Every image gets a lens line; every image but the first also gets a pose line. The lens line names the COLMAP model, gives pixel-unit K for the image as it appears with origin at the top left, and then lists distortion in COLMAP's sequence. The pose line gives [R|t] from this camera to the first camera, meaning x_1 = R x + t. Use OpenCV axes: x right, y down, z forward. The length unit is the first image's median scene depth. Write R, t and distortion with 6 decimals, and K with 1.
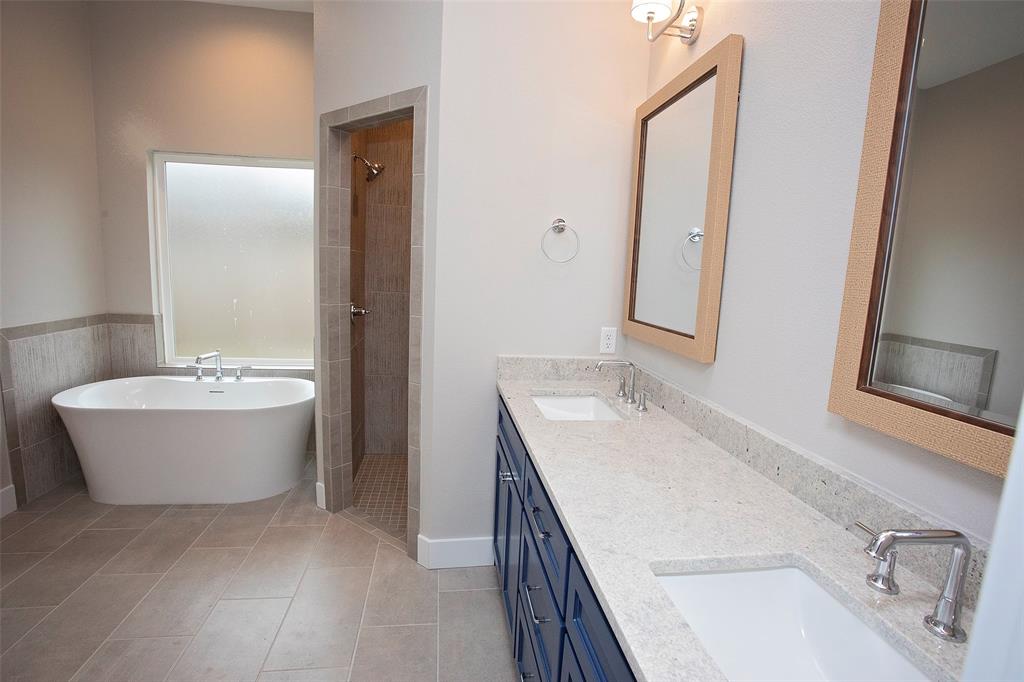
lens RADIAL K [[501.4, 0, 509.7], [0, 501.4, 345.7], [0, 0, 1]] dist [-0.065820, 0.027779]
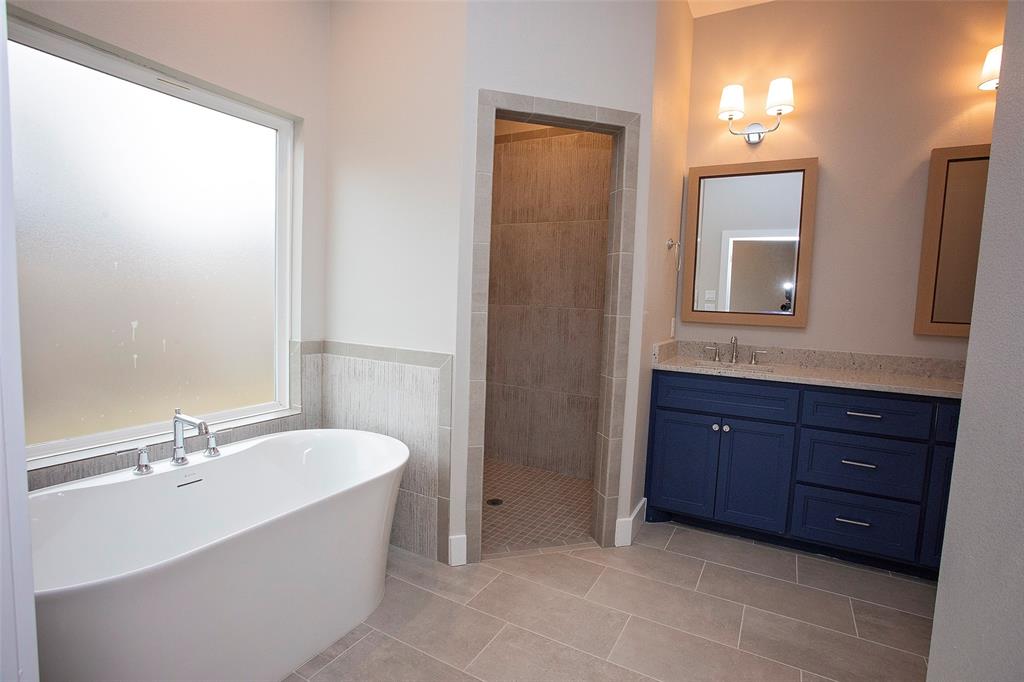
lens RADIAL K [[501.4, 0, 509.7], [0, 501.4, 345.7], [0, 0, 1]] dist [-0.065820, 0.027779]
pose [[0.600546, -0.092962, 0.794168, -1.144160], [0.115023, 0.992932, 0.029248, -0.051685], [-0.791274, 0.073783, 0.606994, 0.505020]]
